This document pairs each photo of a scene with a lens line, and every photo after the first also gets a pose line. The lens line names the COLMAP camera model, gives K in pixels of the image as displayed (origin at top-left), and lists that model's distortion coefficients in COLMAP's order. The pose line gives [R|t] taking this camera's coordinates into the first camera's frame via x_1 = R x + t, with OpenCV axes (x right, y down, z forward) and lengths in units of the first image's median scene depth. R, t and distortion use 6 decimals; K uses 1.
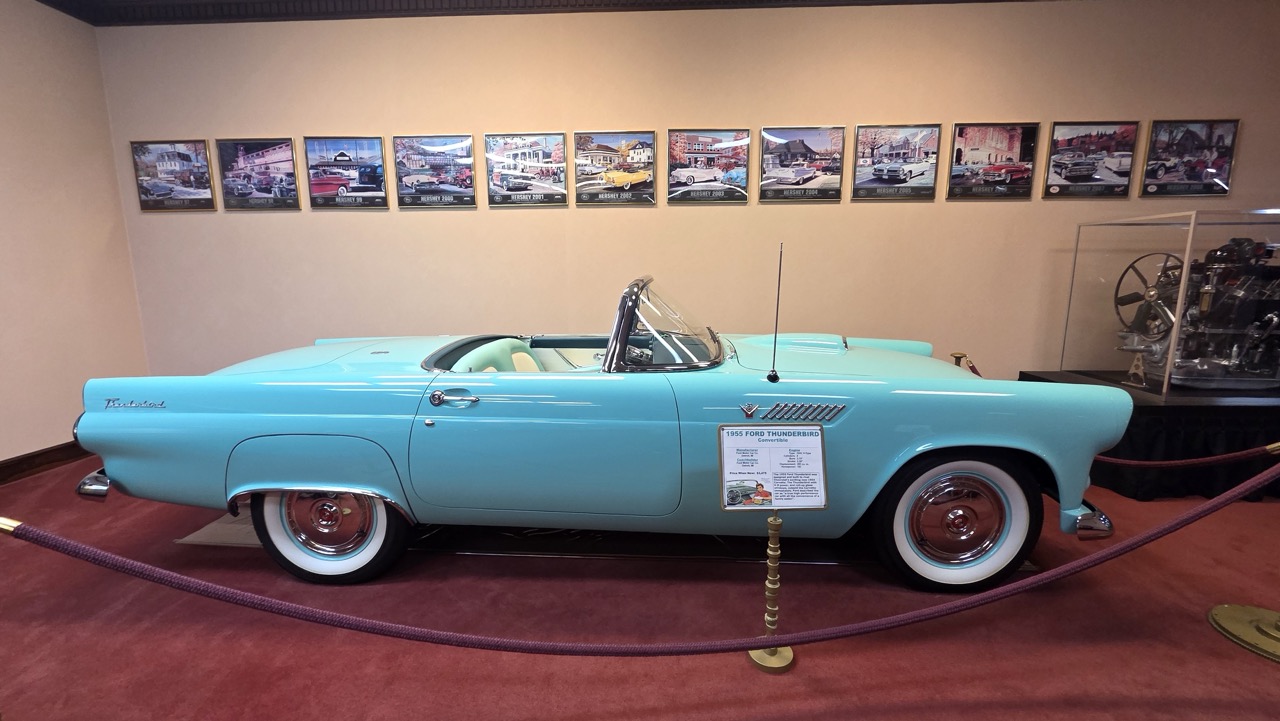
lens RADIAL K [[561.8, 0, 646.1], [0, 561.8, 354.8], [0, 0, 1]] dist [0.000432, 0.000298]
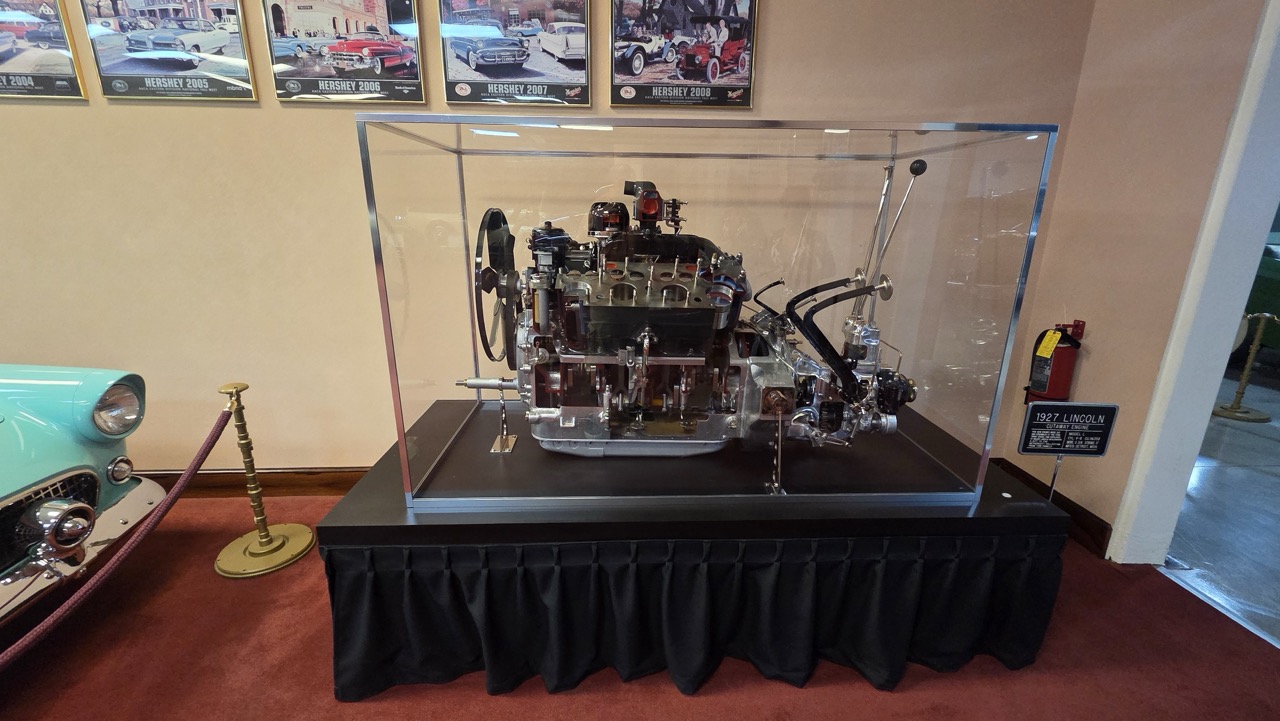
lens RADIAL K [[561.8, 0, 632.1], [0, 561.8, 364.4], [0, 0, 1]] dist [0.000432, 0.000298]
pose [[0.996920, -0.009317, 0.077875, 0.857094], [-0.004505, 0.984477, 0.175457, -0.117727], [-0.078301, -0.175268, 0.981402, 0.369158]]
